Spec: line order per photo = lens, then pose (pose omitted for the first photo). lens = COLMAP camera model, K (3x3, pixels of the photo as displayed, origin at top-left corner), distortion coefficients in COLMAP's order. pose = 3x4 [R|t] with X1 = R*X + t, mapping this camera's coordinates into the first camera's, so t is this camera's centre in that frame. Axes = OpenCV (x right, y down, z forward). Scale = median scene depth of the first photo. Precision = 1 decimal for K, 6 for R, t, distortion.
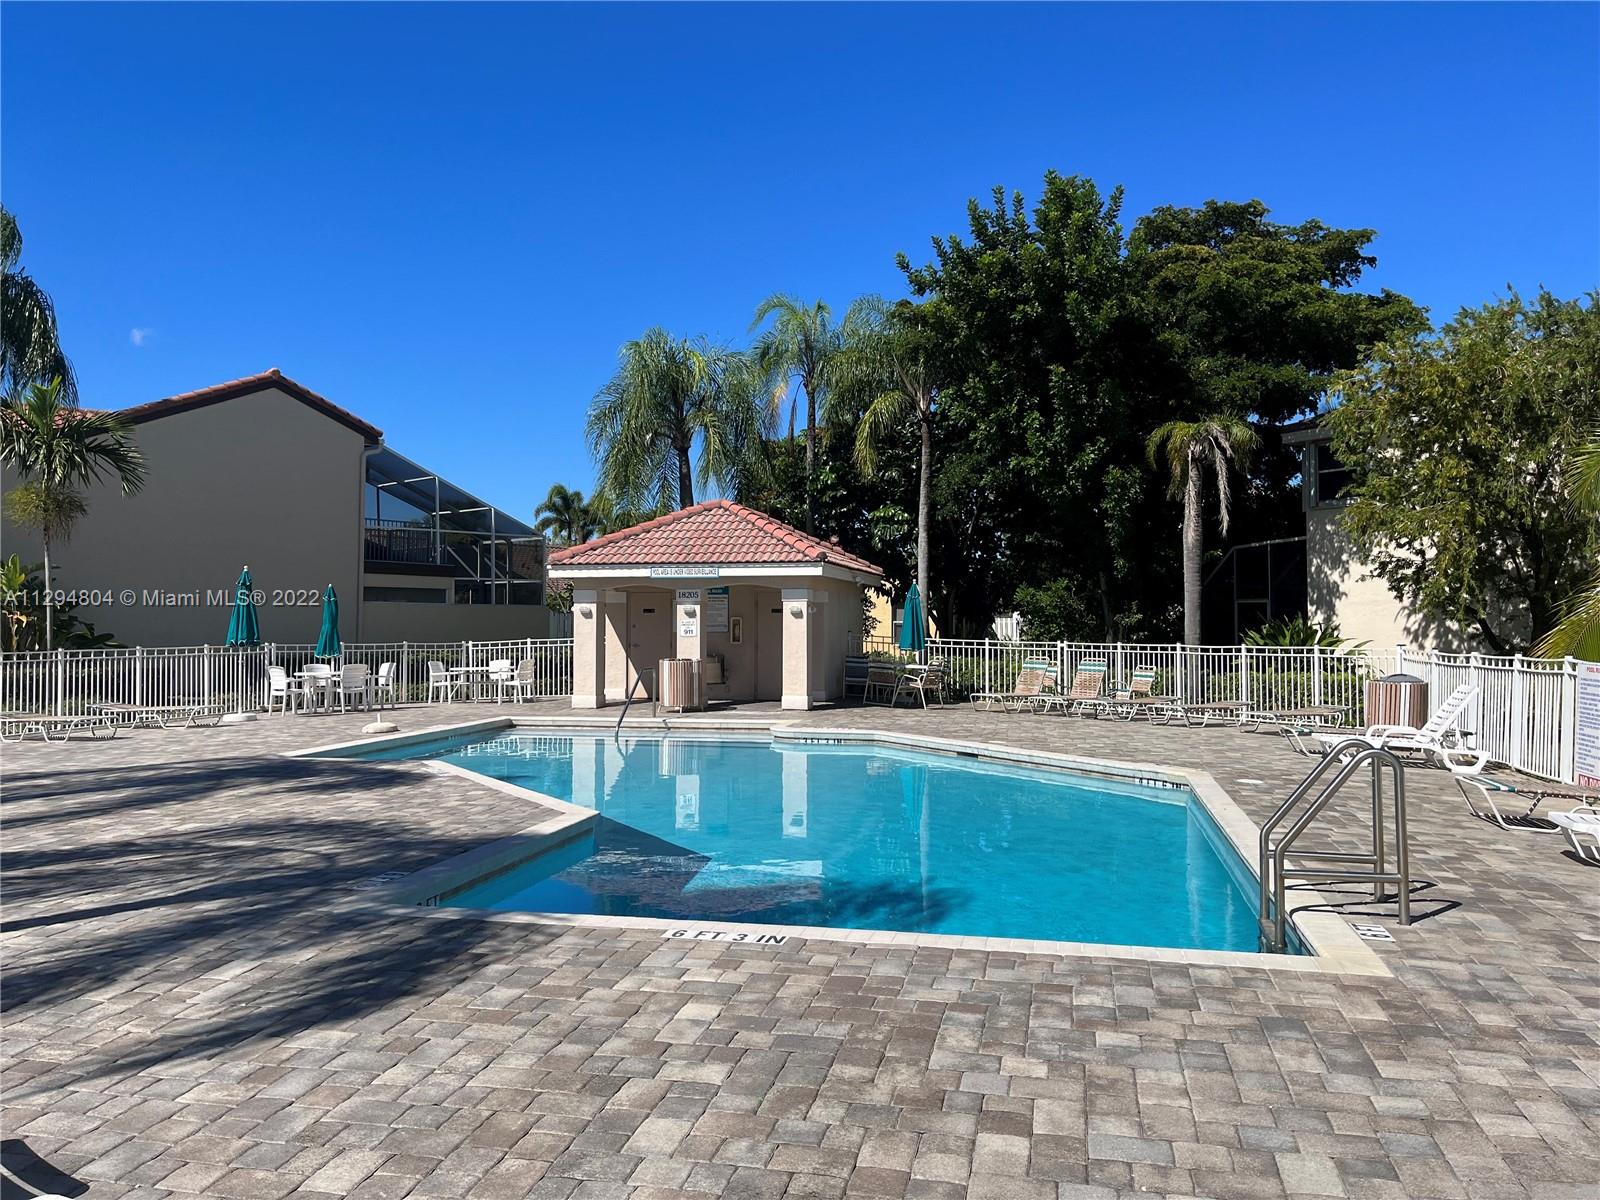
lens RADIAL K [[1226.3, 0, 810.5], [0, 1226.3, 611.3], [0, 0, 1]] dist [0.074757, -0.107261]
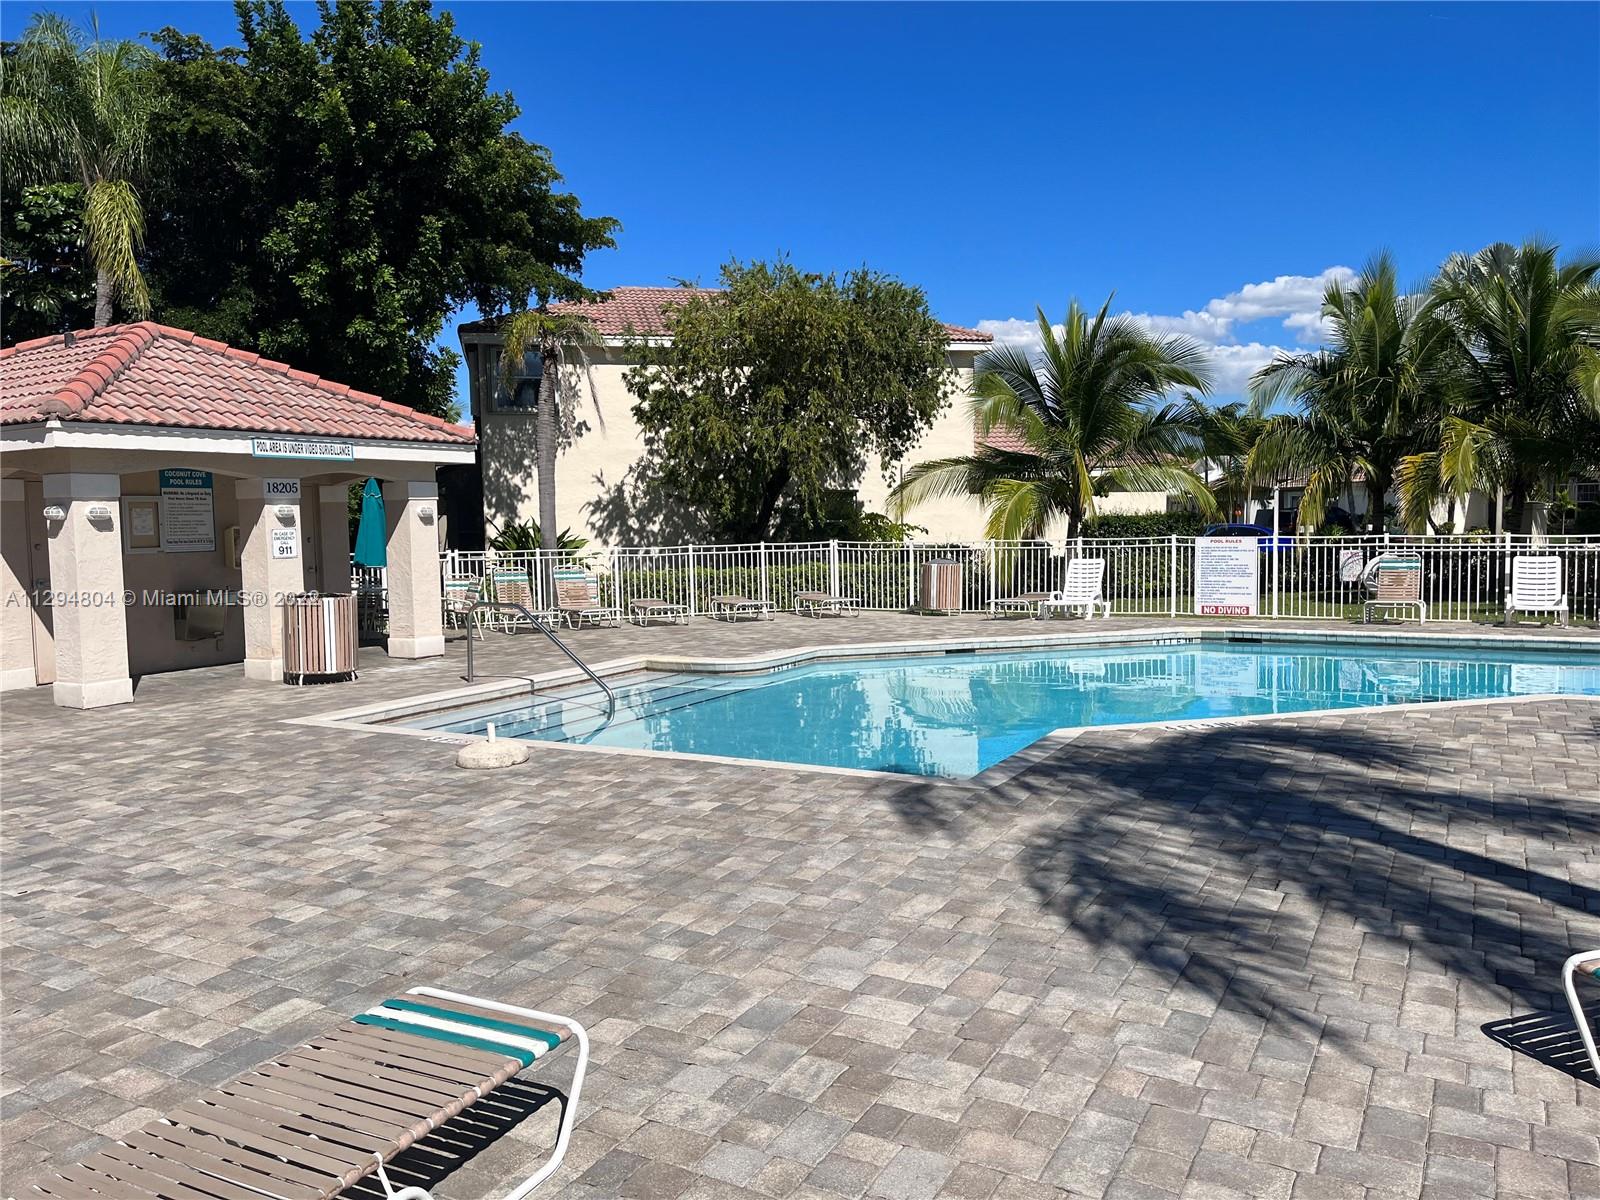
lens RADIAL K [[1176.8, 0, 816.9], [0, 1176.8, 606.3], [0, 0, 1]] dist [0.076206, -0.102593]
pose [[0.253568, -0.080119, 0.963994, -0.550638], [0.008034, 0.996704, 0.080724, -0.000609], [-0.967284, -0.012724, 0.253376, 0.567849]]
